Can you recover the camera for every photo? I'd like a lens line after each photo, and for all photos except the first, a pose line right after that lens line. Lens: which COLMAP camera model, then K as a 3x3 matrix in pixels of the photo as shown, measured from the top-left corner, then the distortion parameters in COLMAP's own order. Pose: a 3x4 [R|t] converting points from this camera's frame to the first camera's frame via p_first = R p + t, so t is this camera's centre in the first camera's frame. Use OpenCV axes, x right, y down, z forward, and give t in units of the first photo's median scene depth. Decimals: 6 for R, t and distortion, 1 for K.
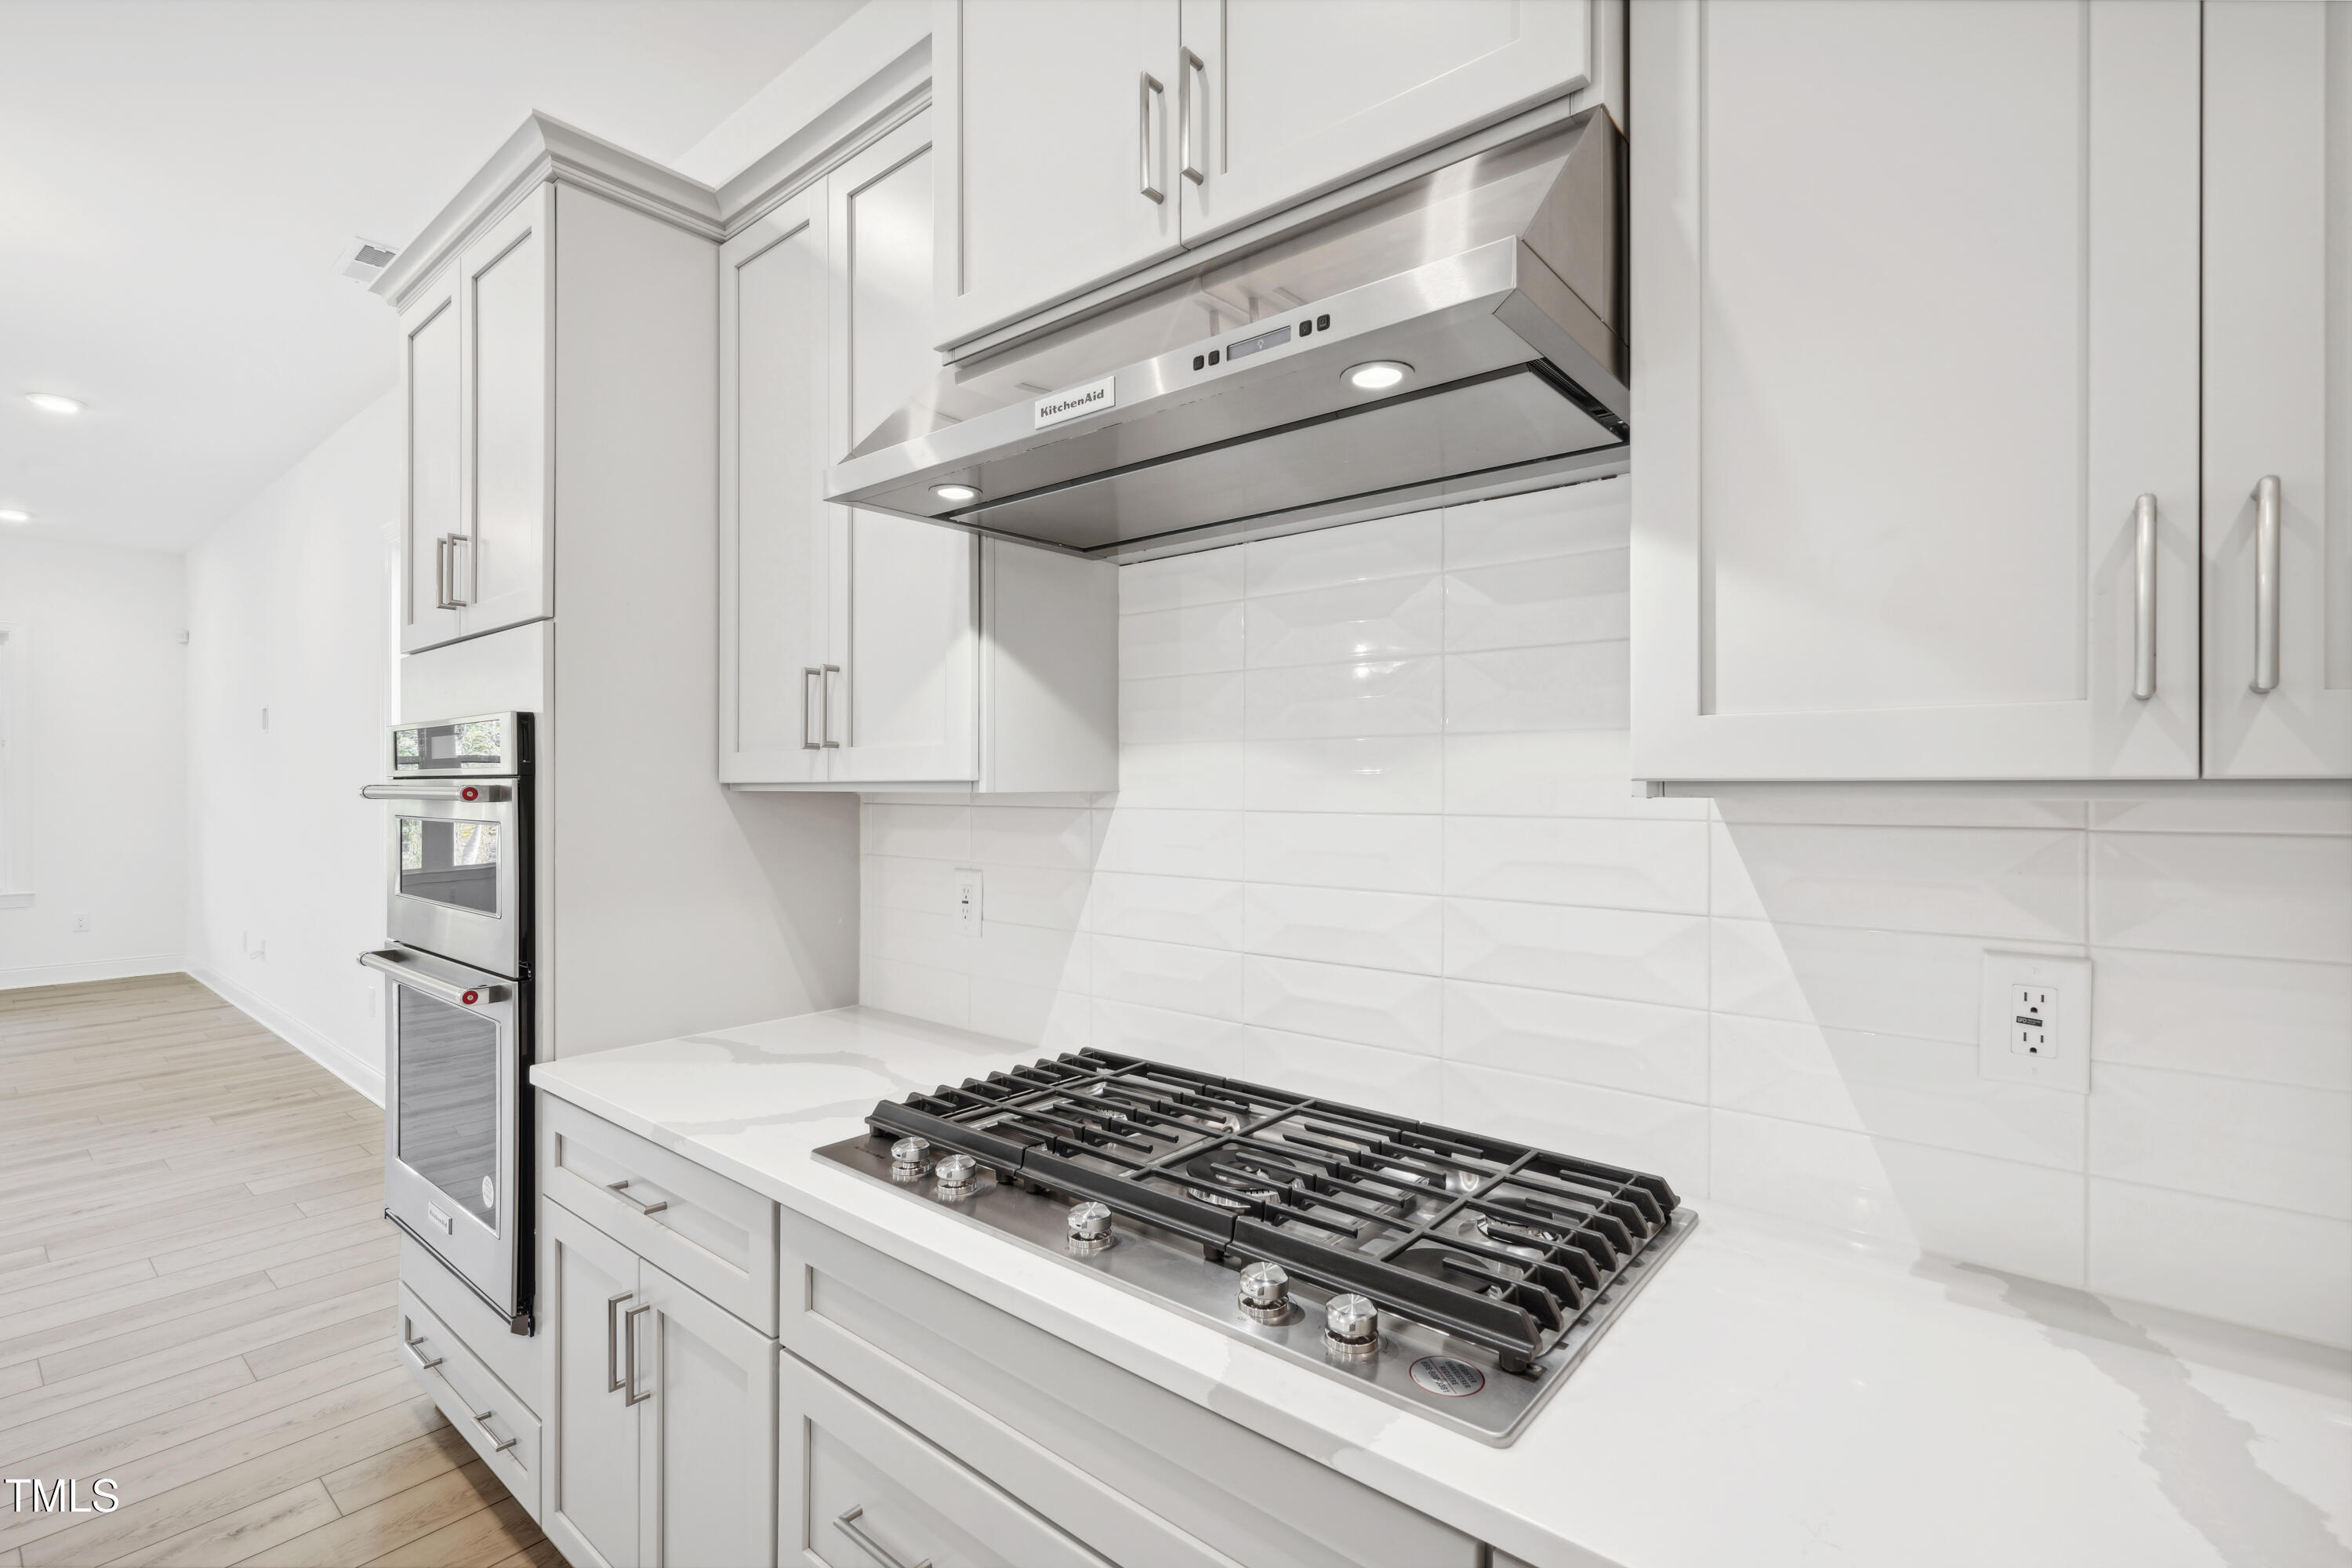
lens RADIAL K [[1048.9, 0, 1176.0], [0, 1048.9, 784.0], [0, 0, 1]] dist [0.000661, 0.000563]
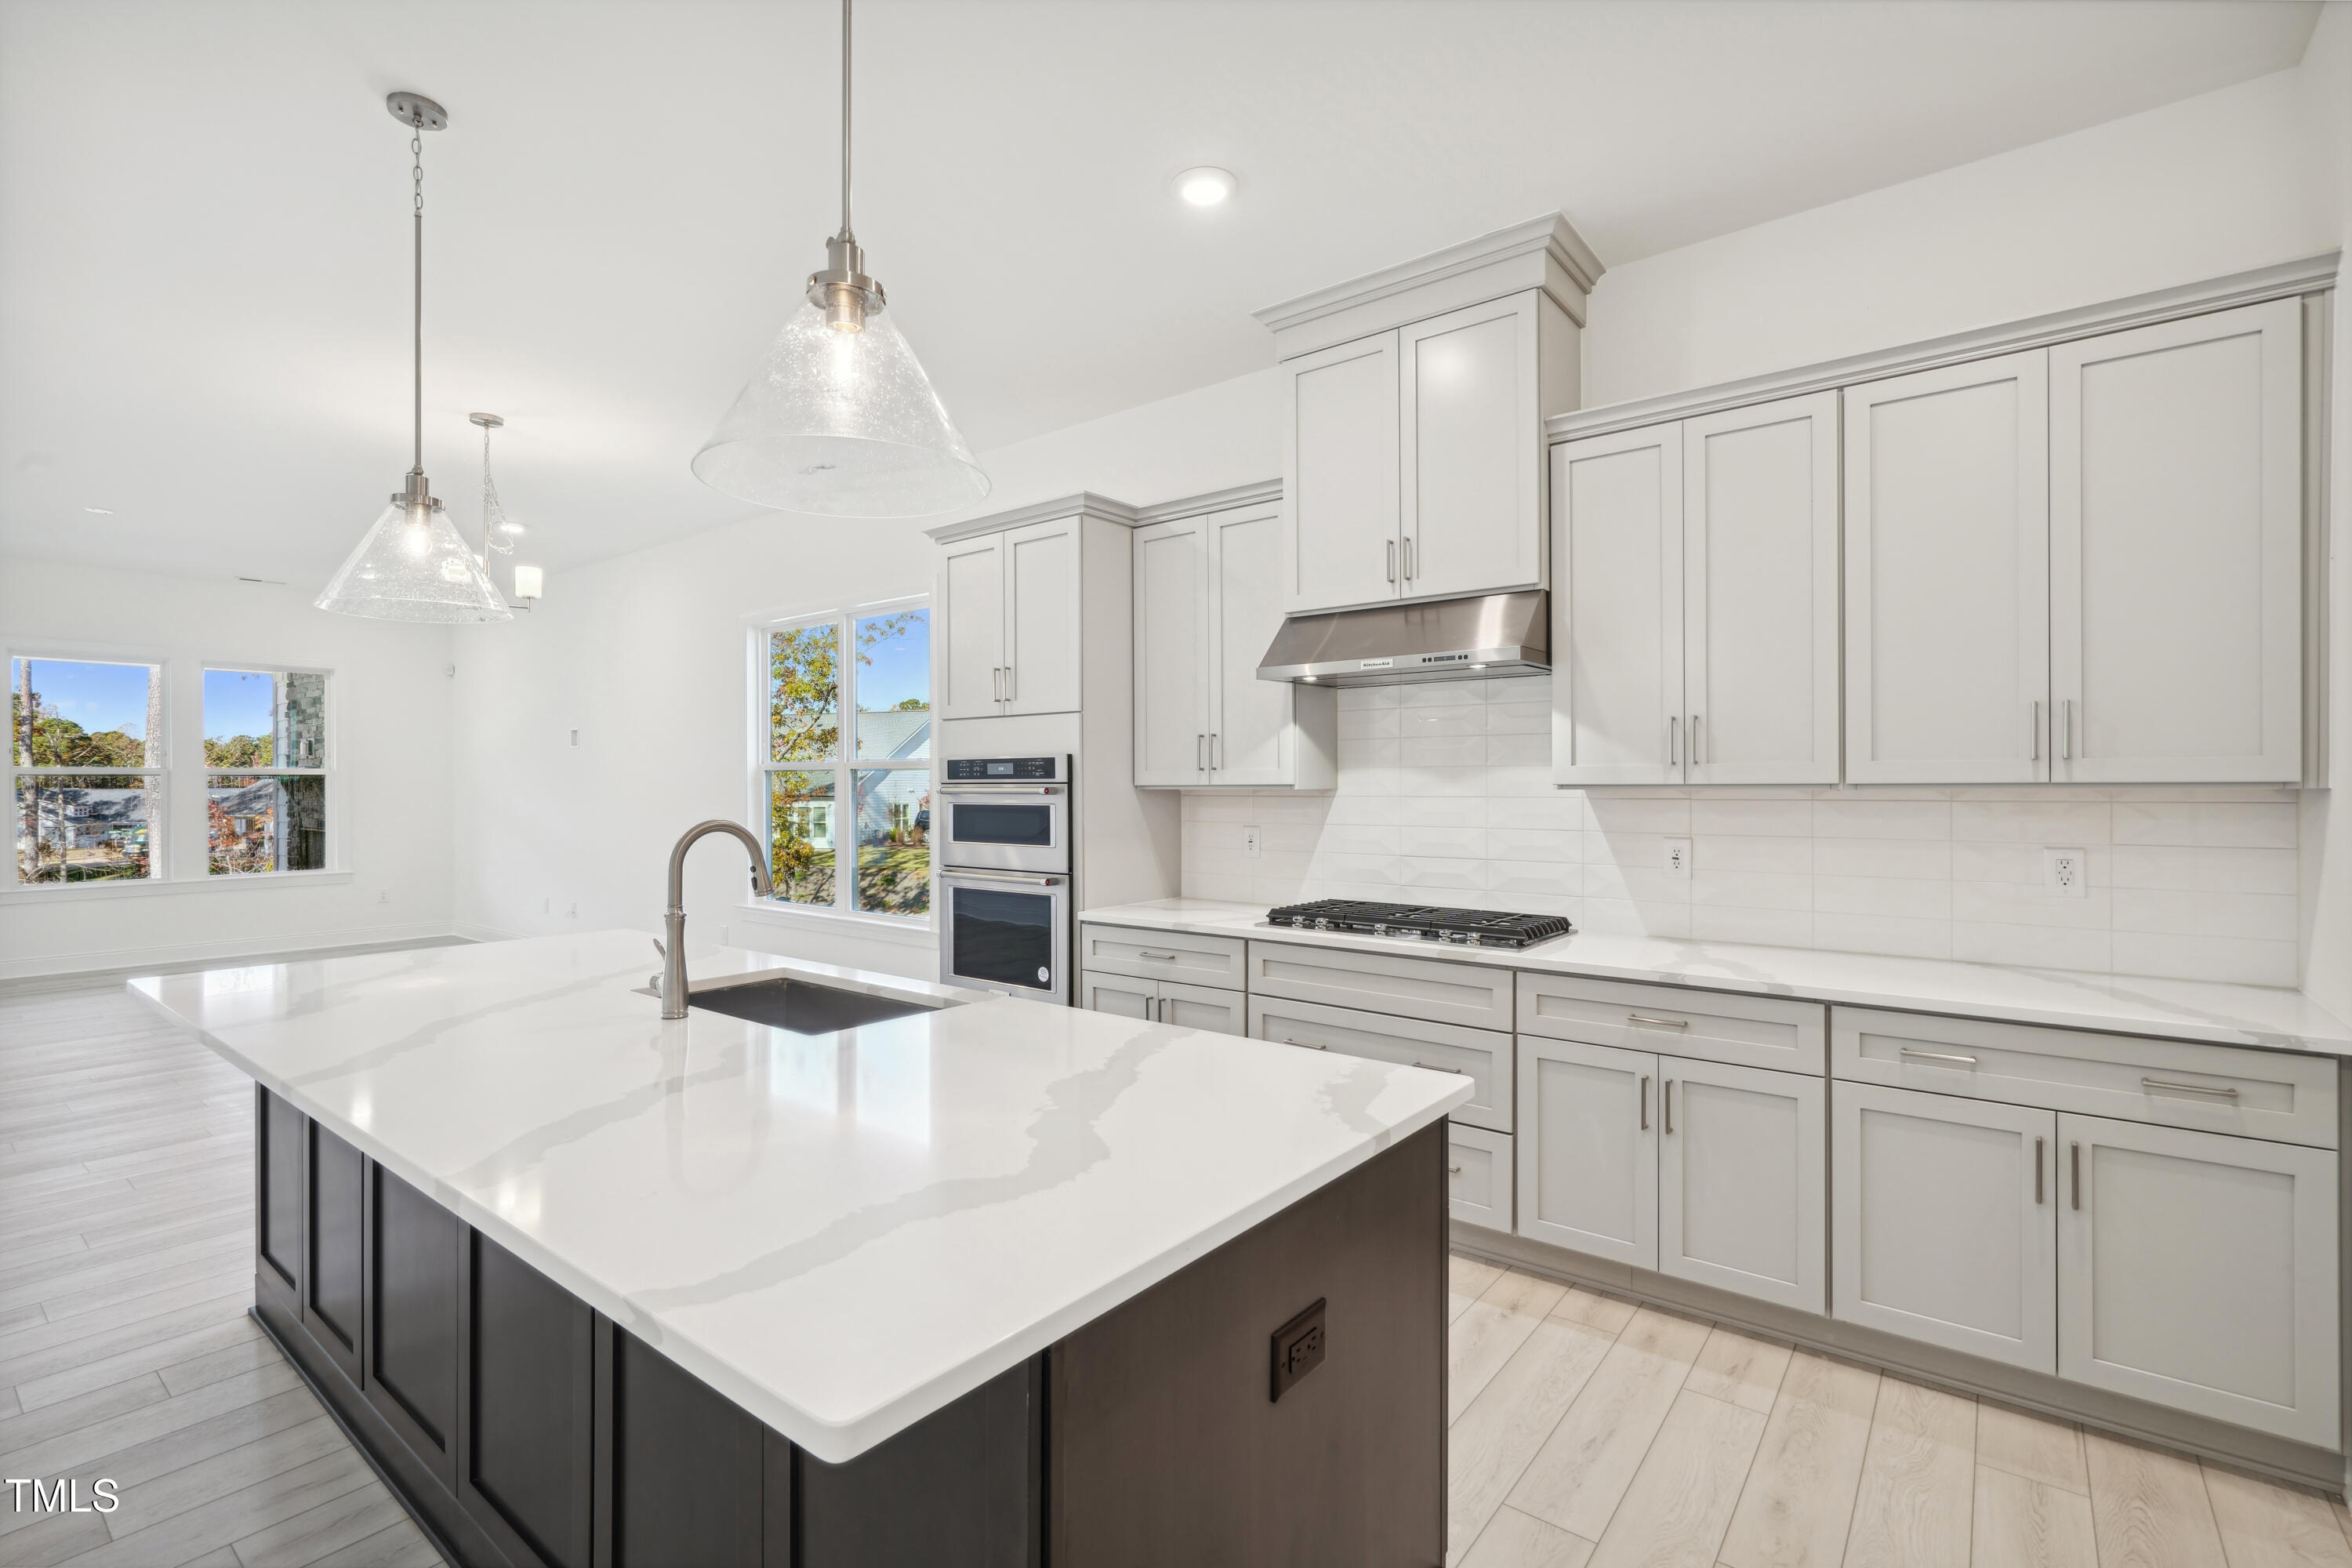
lens RADIAL K [[1053.0, 0, 1176.0], [0, 1053.0, 784.0], [0, 0, 1]] dist [-0.002464, -0.000191]
pose [[0.999618, -0.002353, 0.027532, -0.489002], [0.002362, 0.999997, -0.000302, -0.003914], [-0.027531, 0.000367, 0.999621, -1.322231]]
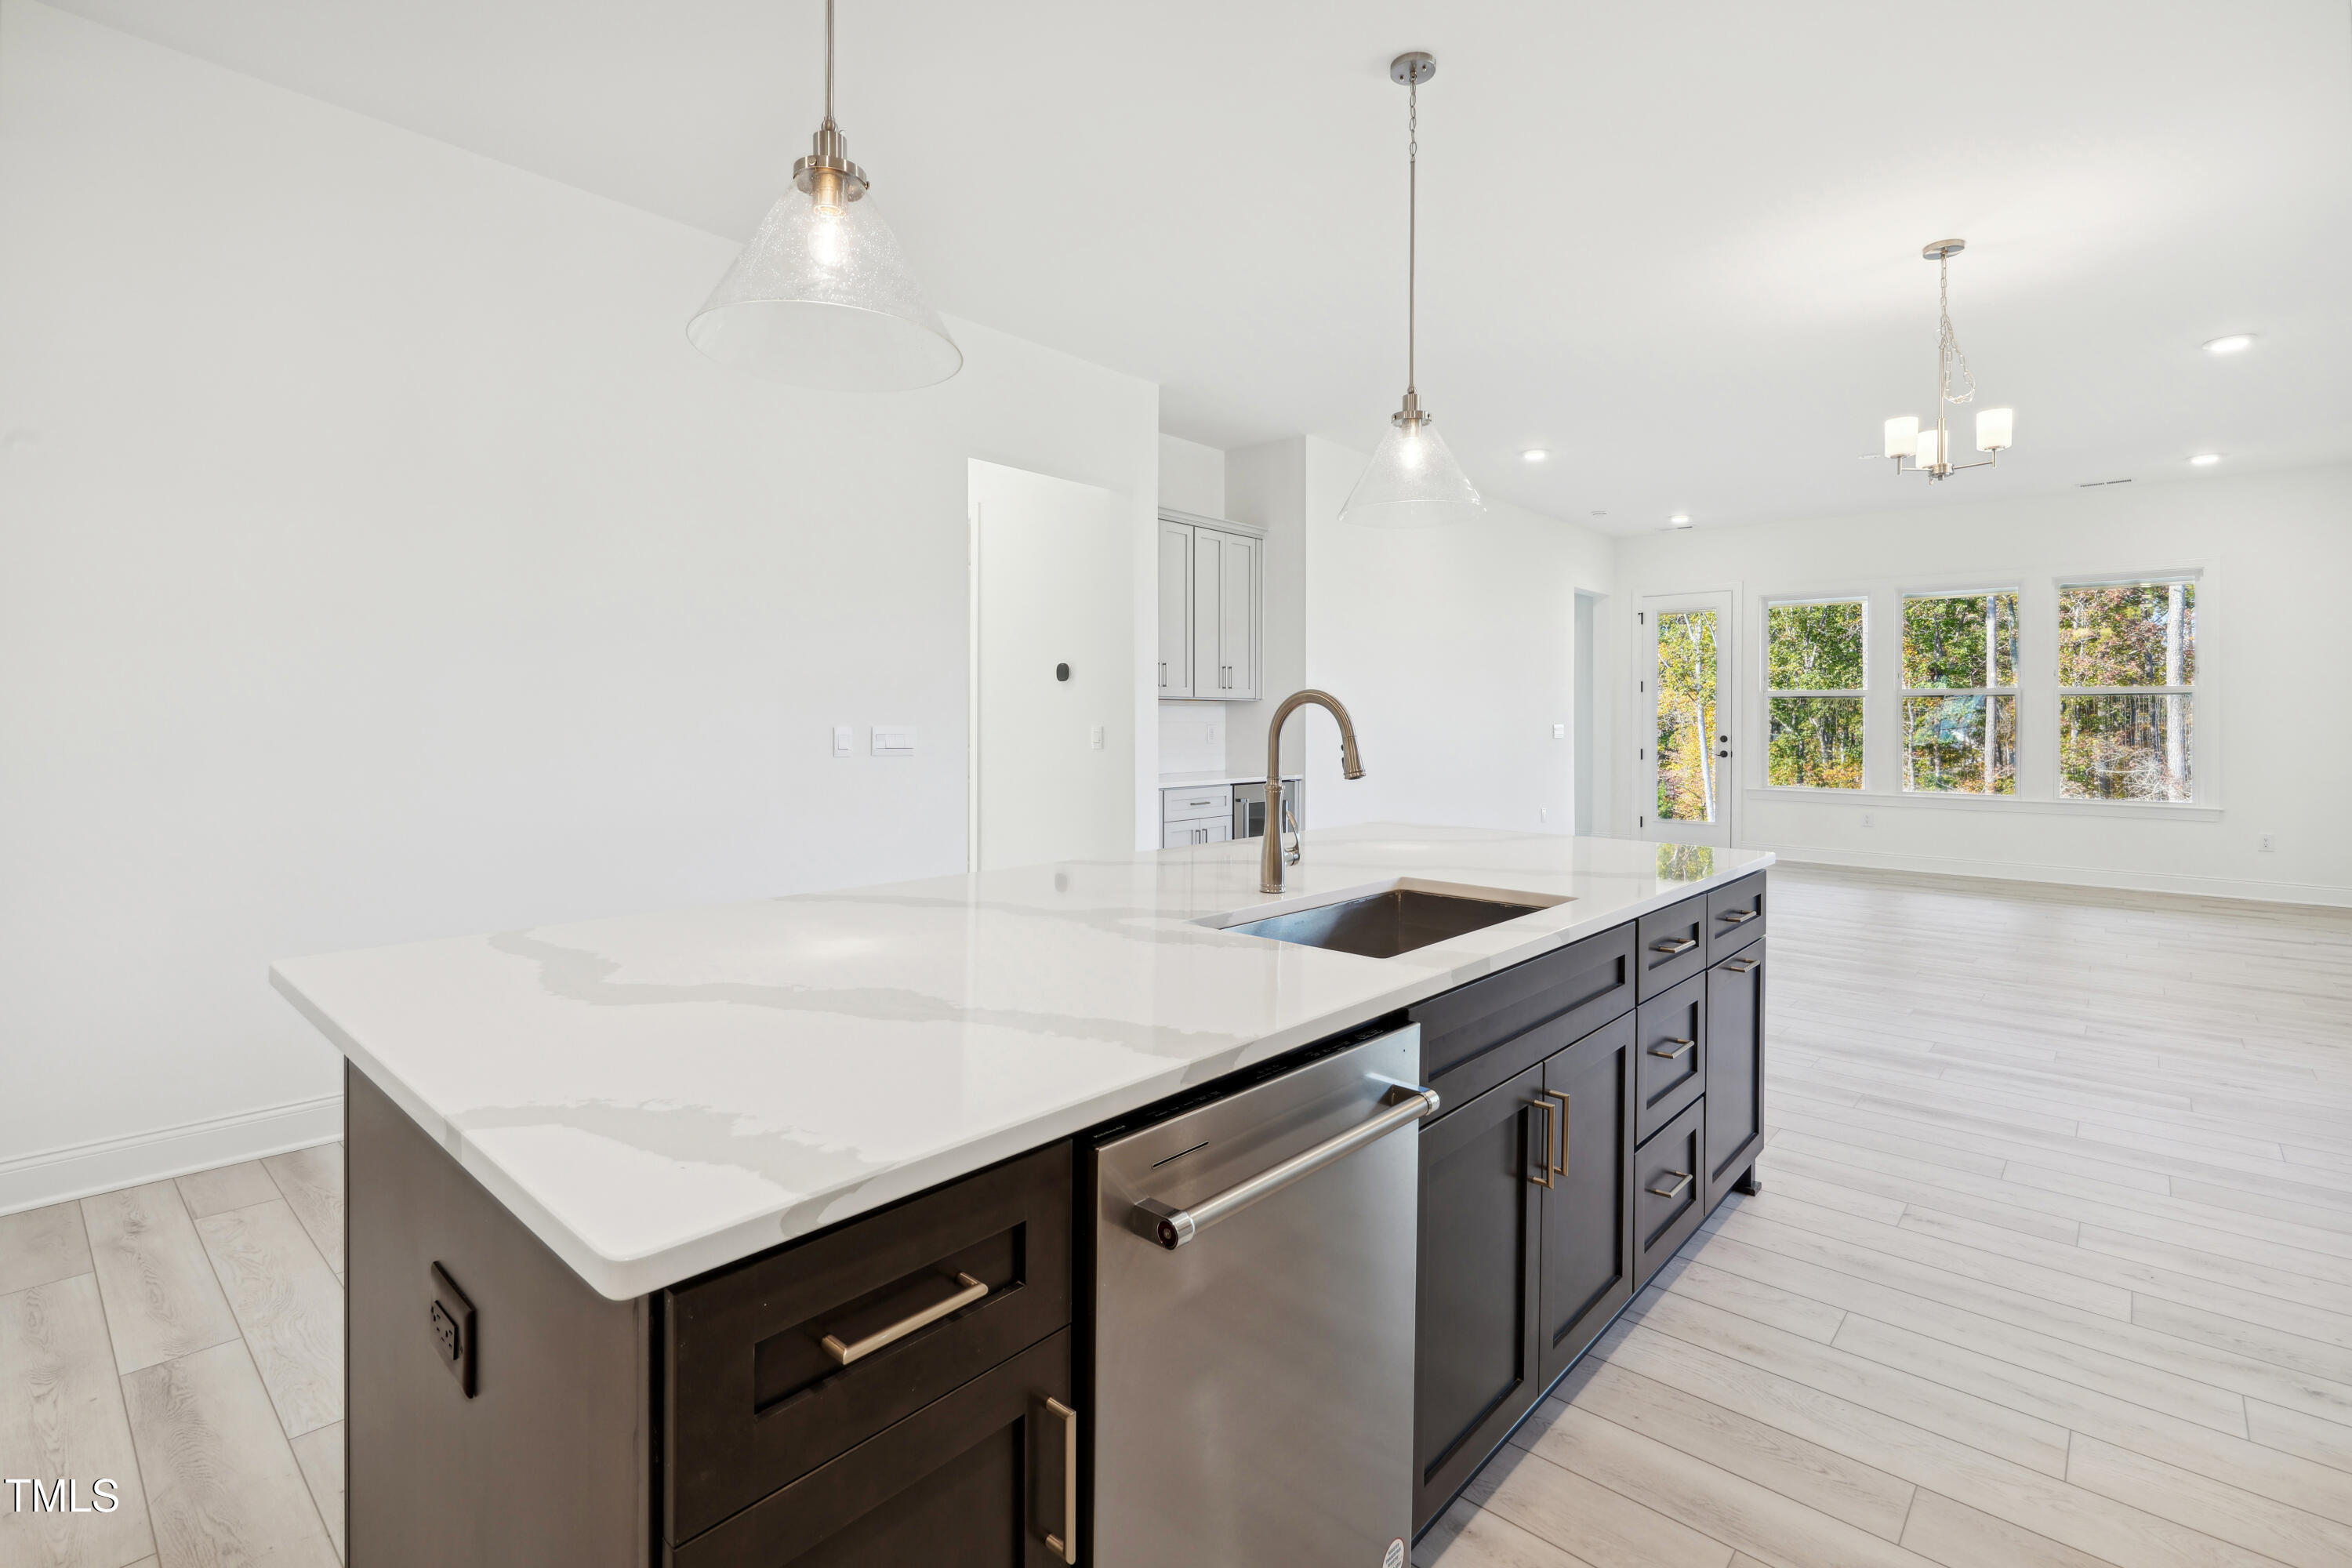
lens RADIAL K [[1095.3, 0, 1181.0], [0, 1095.3, 720.1], [0, 0, 1]] dist [-0.002240, 0.005253]
pose [[-0.030390, 0.004972, -0.999526, 0.236986], [-0.008340, 0.999952, 0.005227, 0.068137], [0.999503, 0.008495, -0.030348, -0.096136]]
